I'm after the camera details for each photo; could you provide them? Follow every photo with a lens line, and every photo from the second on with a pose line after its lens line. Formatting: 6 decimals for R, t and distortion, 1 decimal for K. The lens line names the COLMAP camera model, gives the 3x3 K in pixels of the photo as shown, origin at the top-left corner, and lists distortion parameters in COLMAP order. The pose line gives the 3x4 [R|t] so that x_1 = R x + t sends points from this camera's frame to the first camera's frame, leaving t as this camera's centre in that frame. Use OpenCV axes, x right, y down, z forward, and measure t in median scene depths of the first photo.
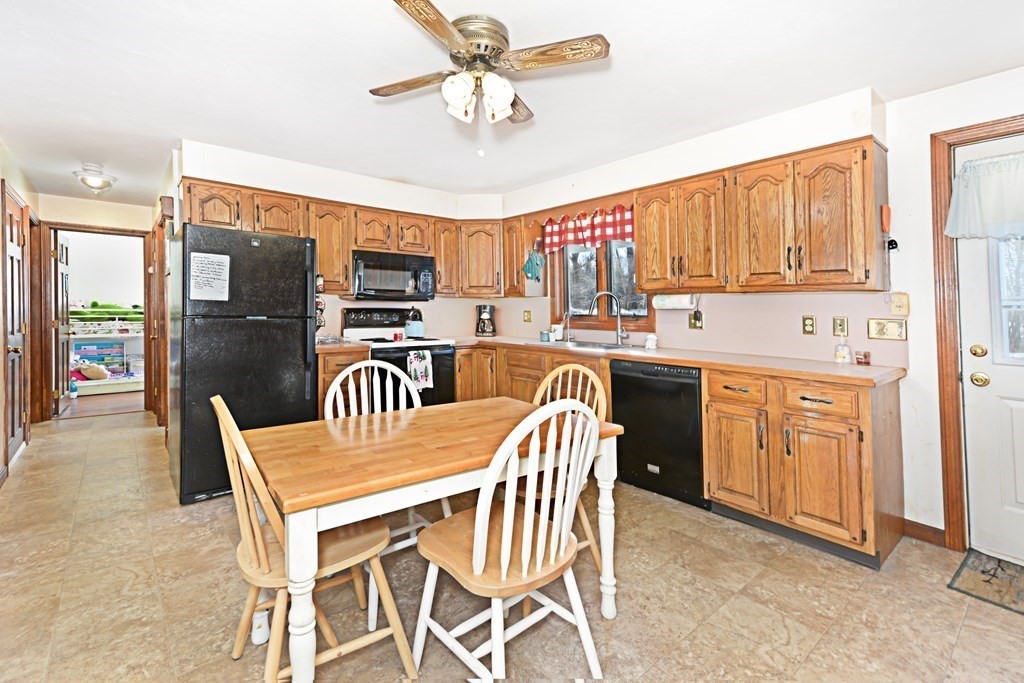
lens RADIAL K [[454.9, 0, 491.2], [0, 454.9, 298.7], [0, 0, 1]] dist [0.012038, -0.002313]
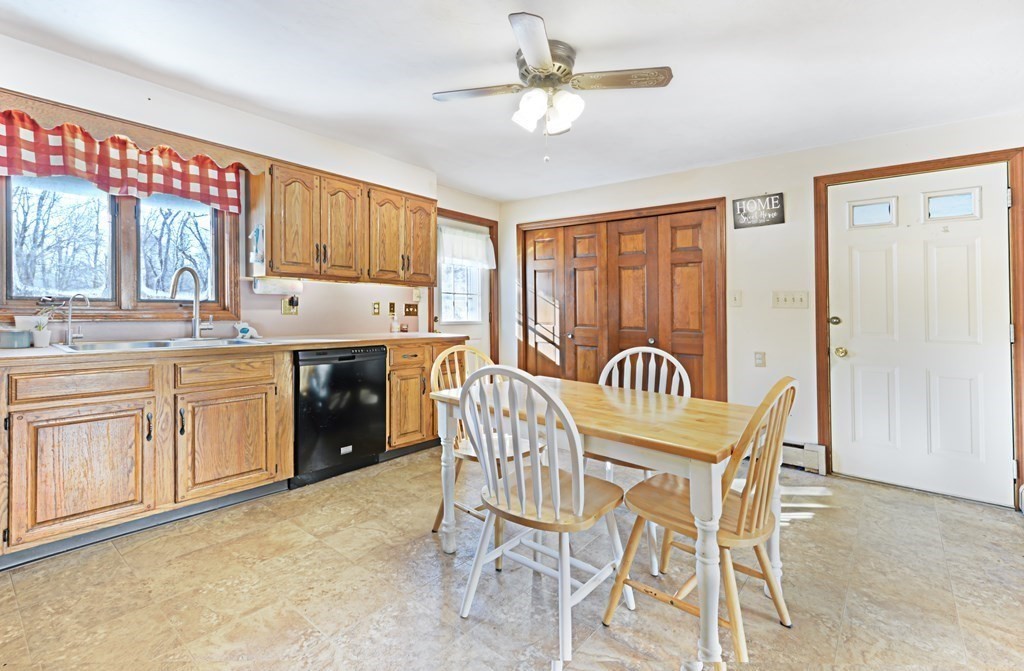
lens RADIAL K [[436.2, 0, 489.2], [0, 436.2, 310.2], [0, 0, 1]] dist [-0.025064, 0.000222]
pose [[-0.151357, -0.015539, 0.988357, -0.521022], [-0.044725, 0.998960, 0.008857, 0.025597], [-0.987467, -0.042864, -0.151895, 0.659696]]
